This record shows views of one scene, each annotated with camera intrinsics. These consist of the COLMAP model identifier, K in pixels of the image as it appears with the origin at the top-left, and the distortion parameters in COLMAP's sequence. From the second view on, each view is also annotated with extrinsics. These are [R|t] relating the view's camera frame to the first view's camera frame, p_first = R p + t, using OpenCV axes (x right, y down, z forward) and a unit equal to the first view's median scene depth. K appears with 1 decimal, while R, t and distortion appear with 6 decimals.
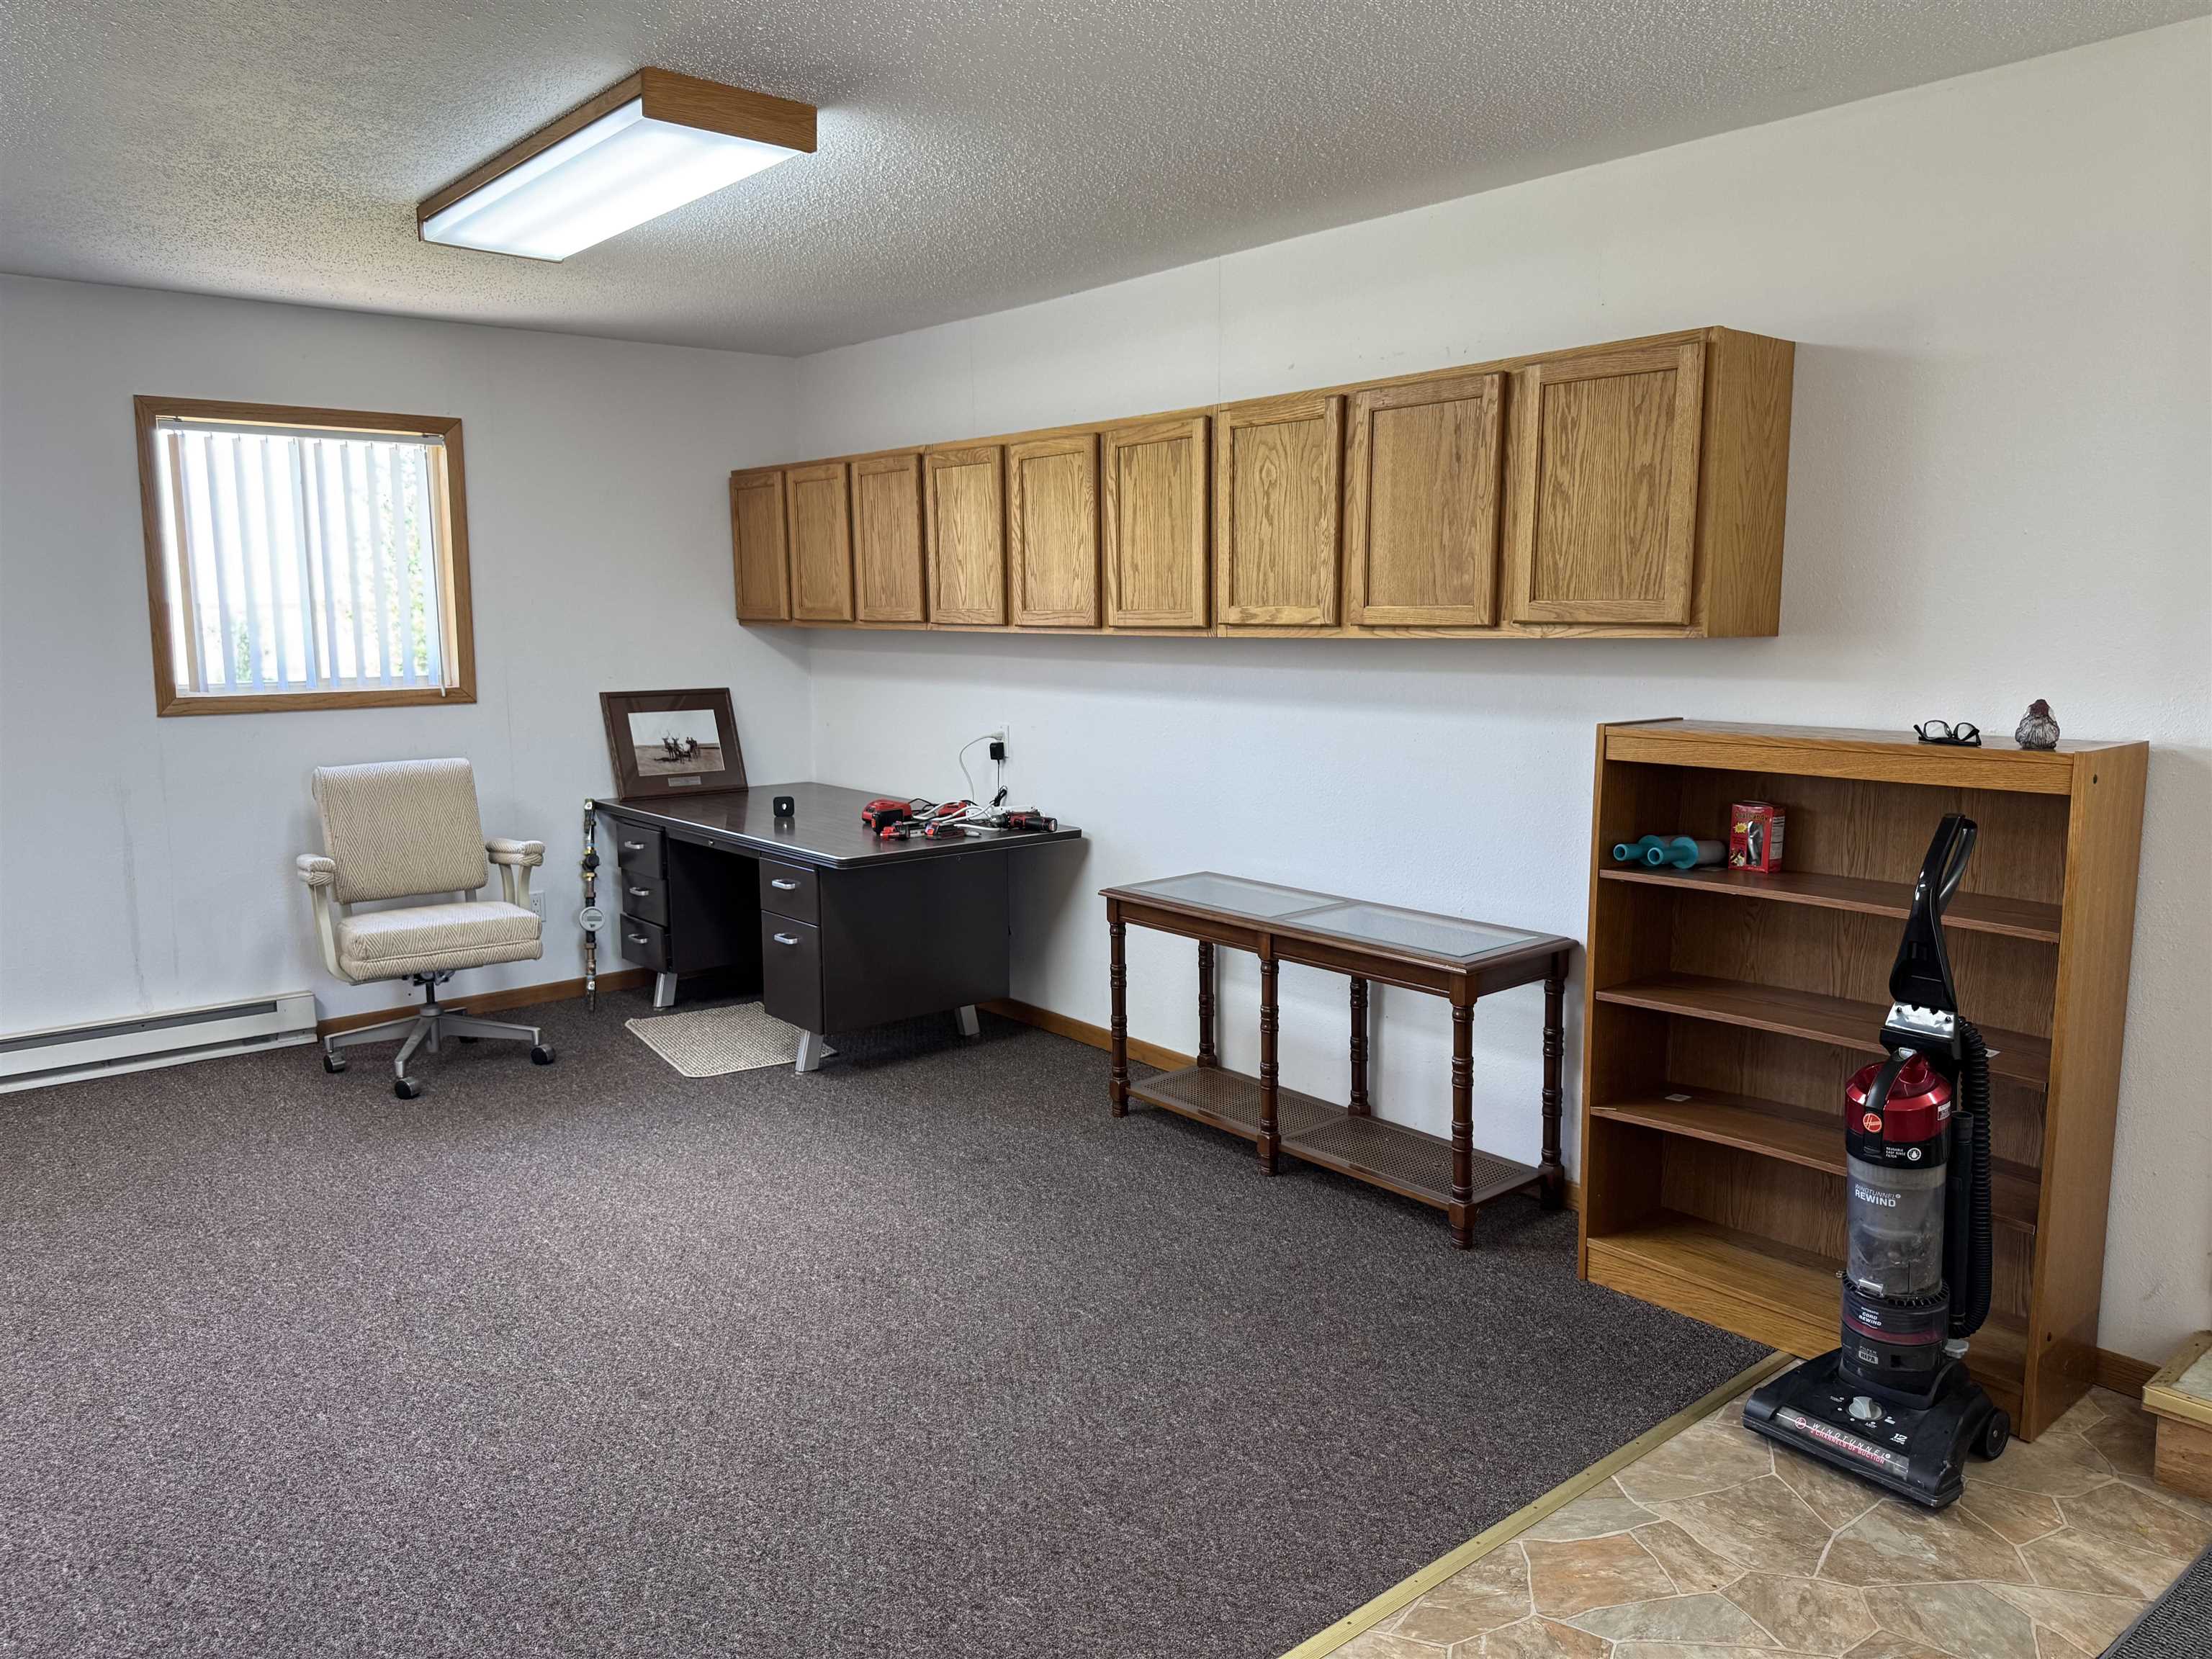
lens RADIAL K [[1550.9, 0, 1103.1], [0, 1550.9, 834.6], [0, 0, 1]] dist [0.084461, -0.097016]
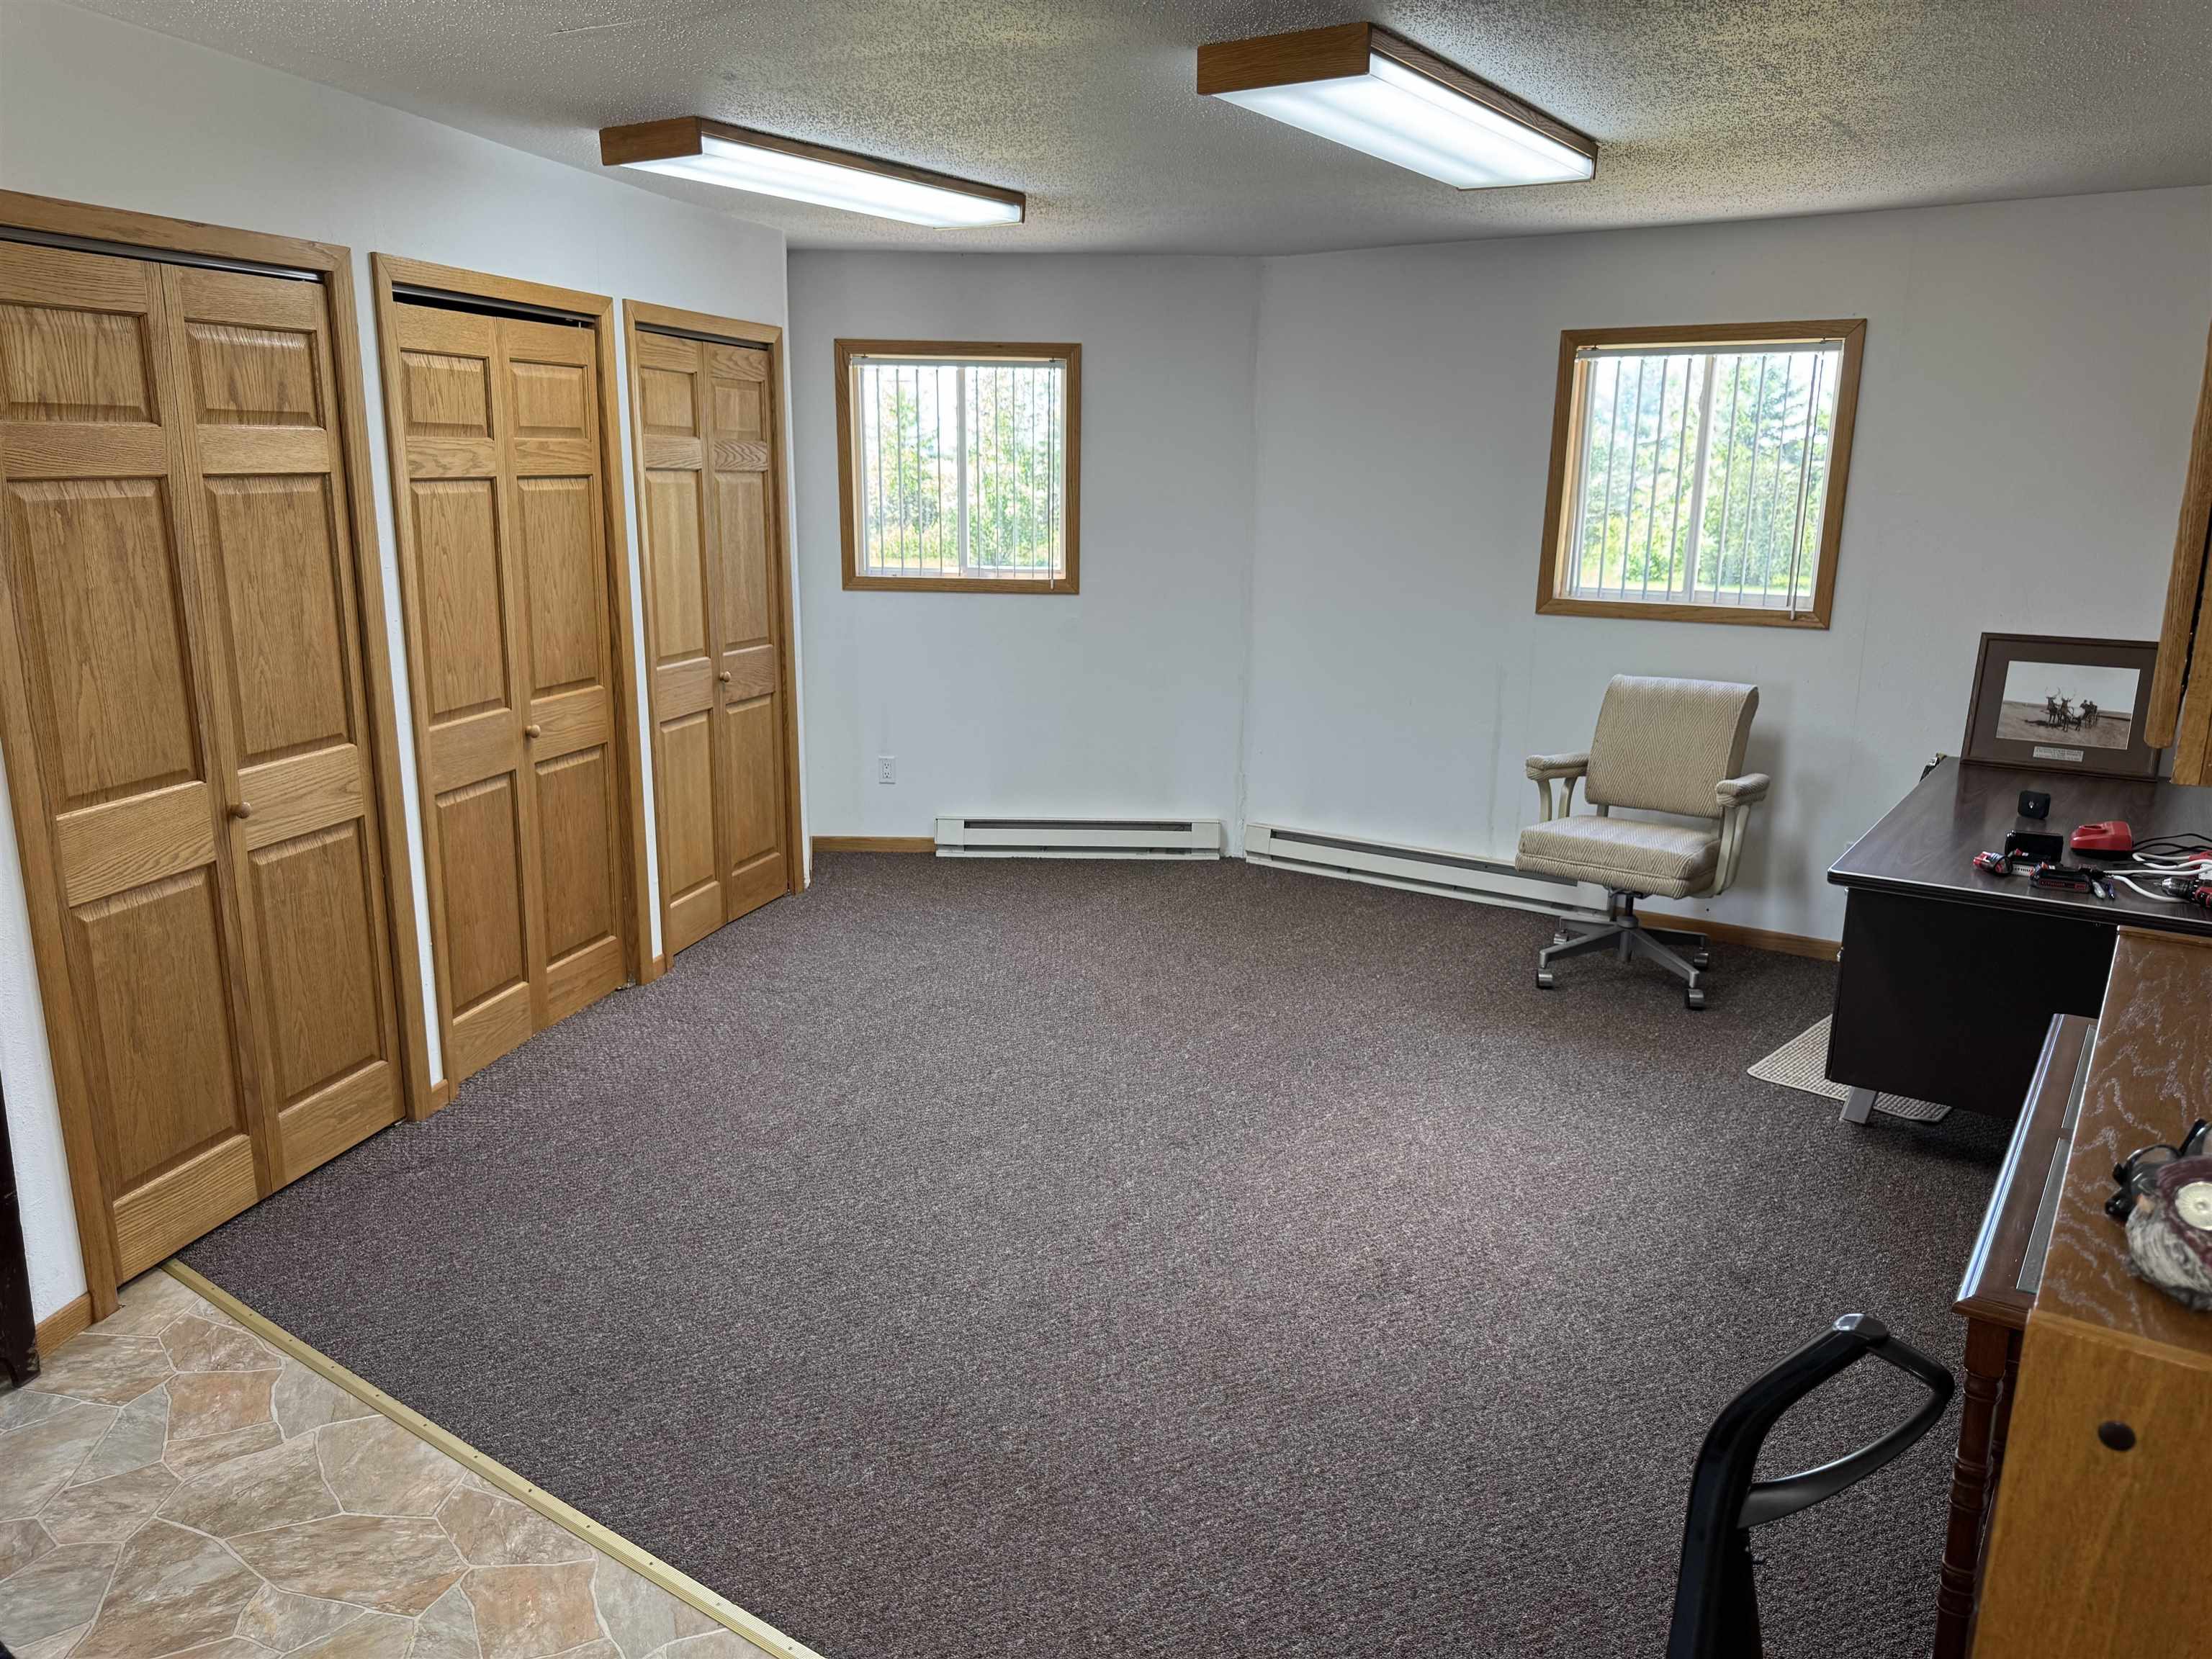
lens RADIAL K [[1595.2, 0, 1106.0], [0, 1595.2, 829.5], [0, 0, 1]] dist [0.074239, -0.102238]
pose [[0.264549, 0.224442, -0.937891, 0.455667], [-0.151326, 0.970154, 0.189478, -0.094477], [0.952425, 0.091801, 0.290617, 0.361105]]
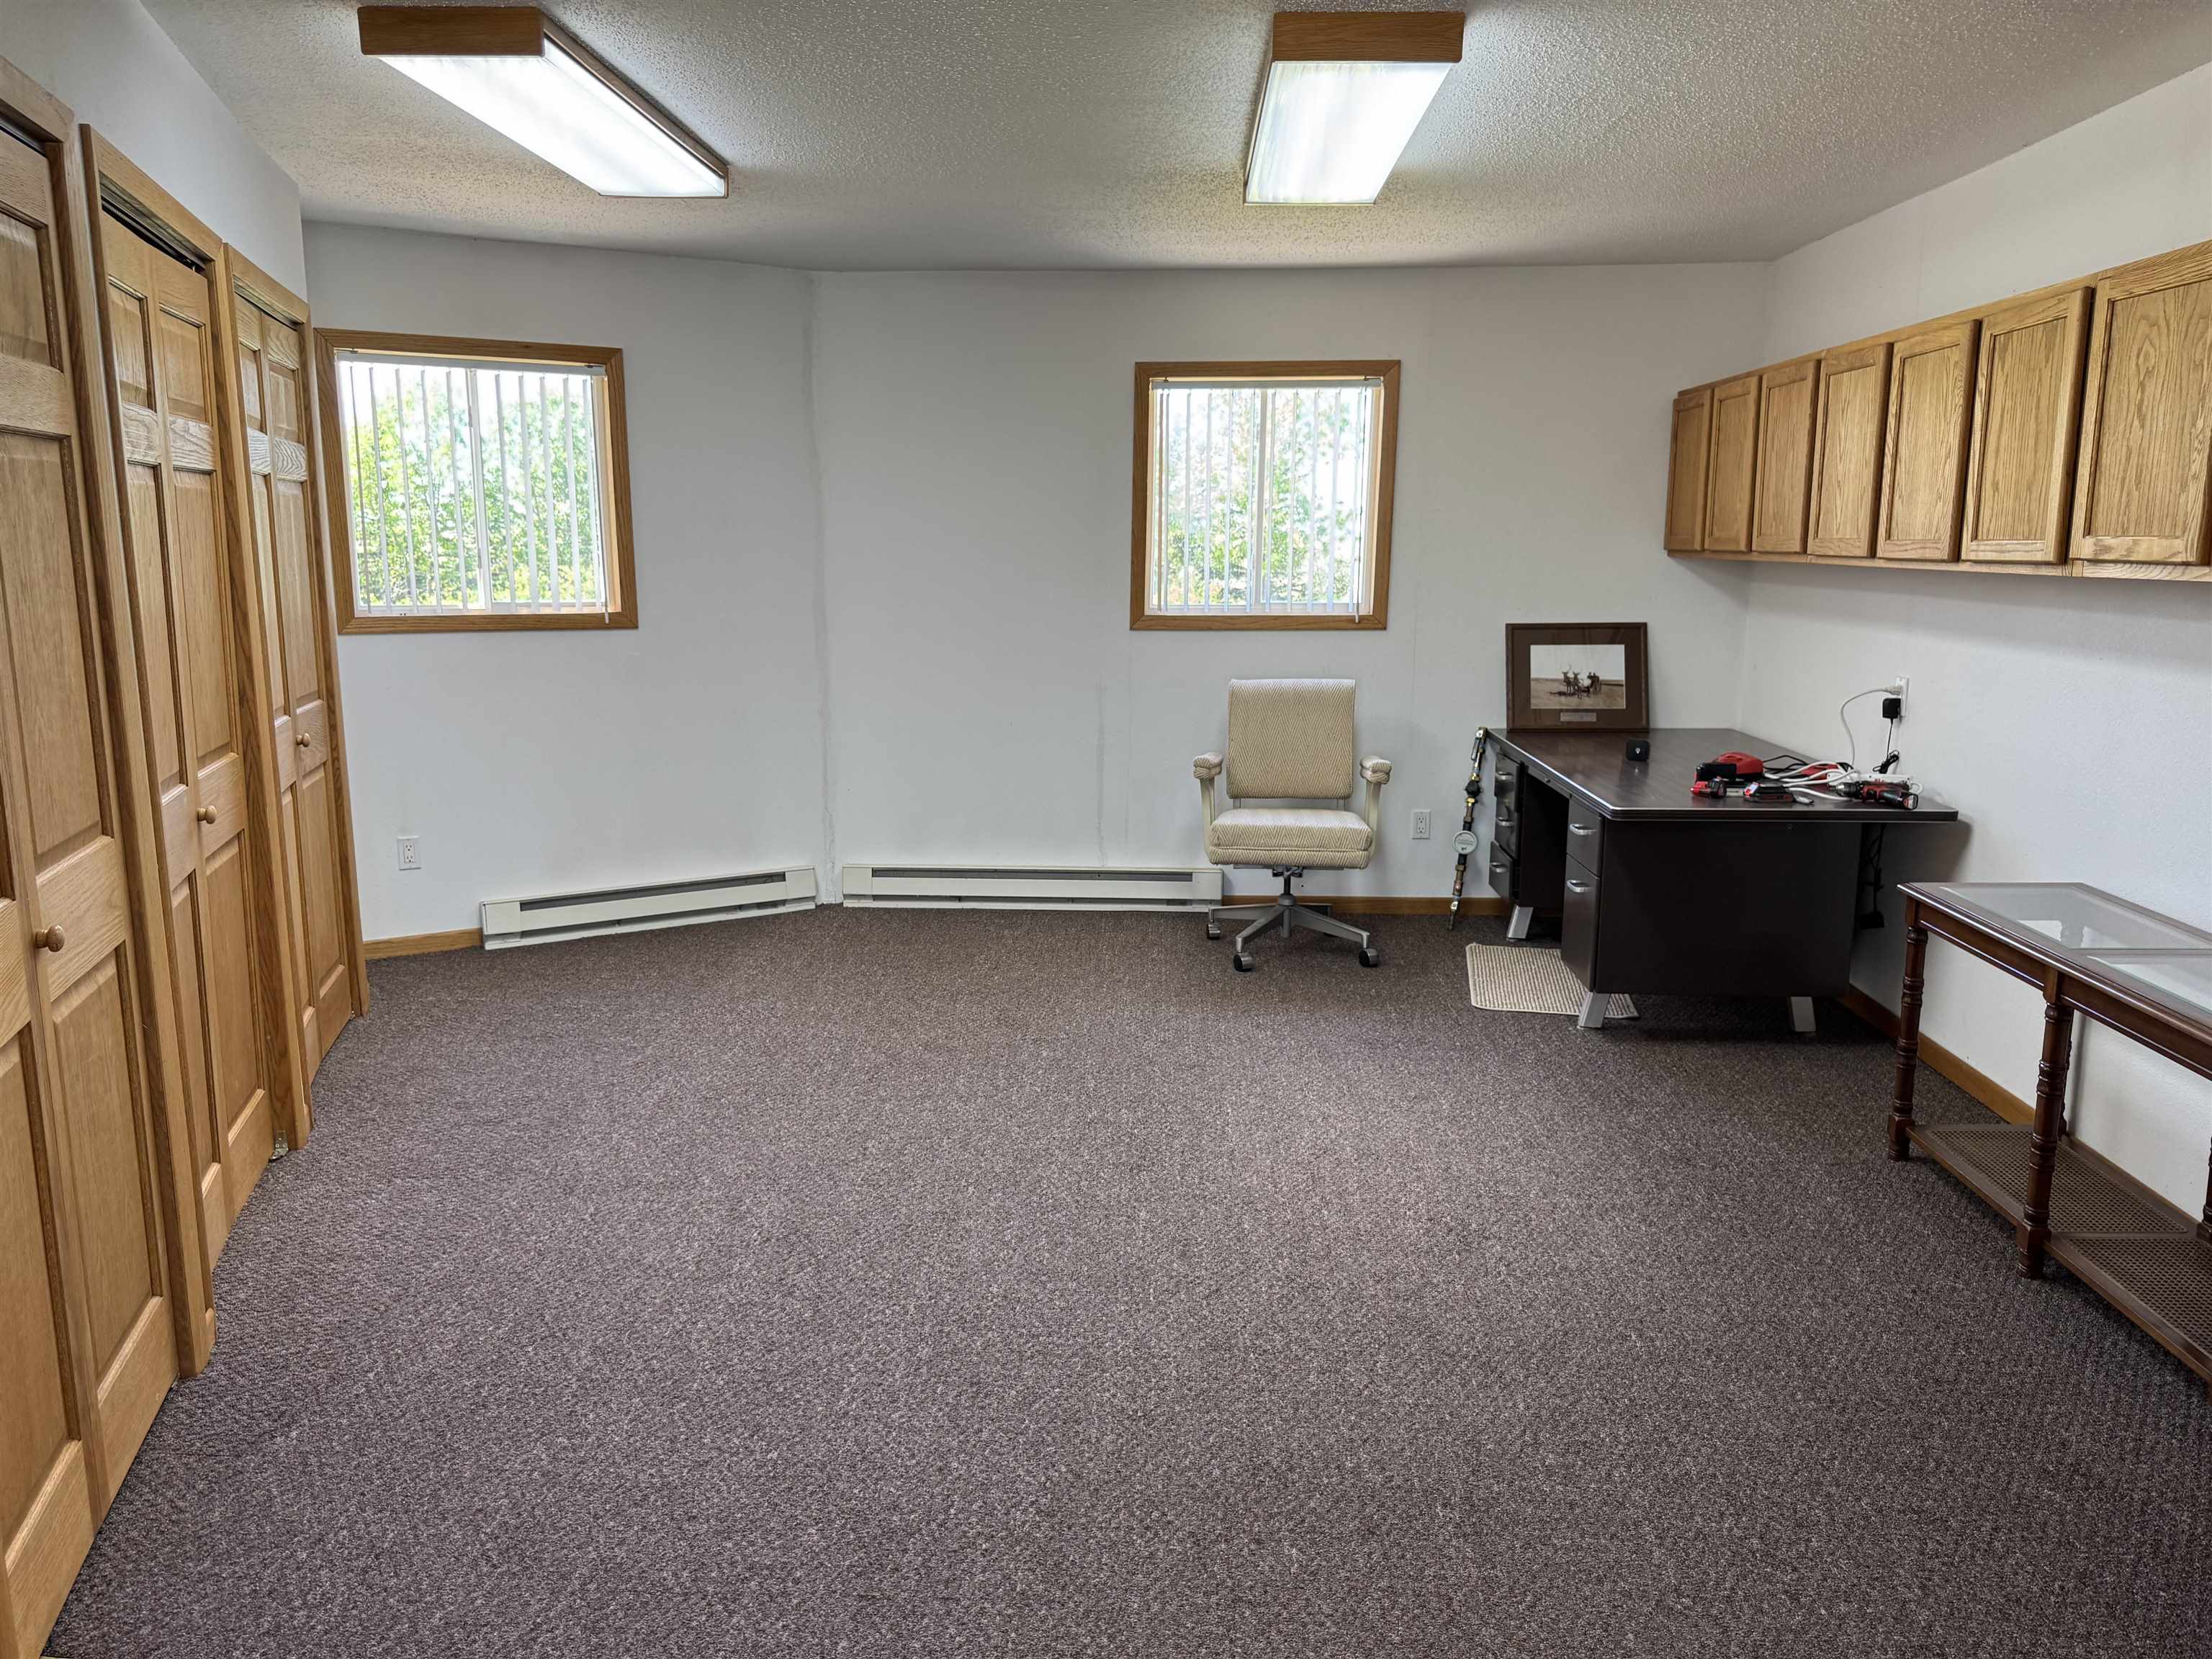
lens RADIAL K [[1568.8, 0, 1118.2], [0, 1568.8, 819.2], [0, 0, 1]] dist [0.105735, -0.114275]
pose [[0.735652, 0.124714, -0.665779, 0.224078], [-0.103706, 0.992053, 0.071241, -0.013489], [0.669373, 0.016637, 0.742740, 0.083282]]
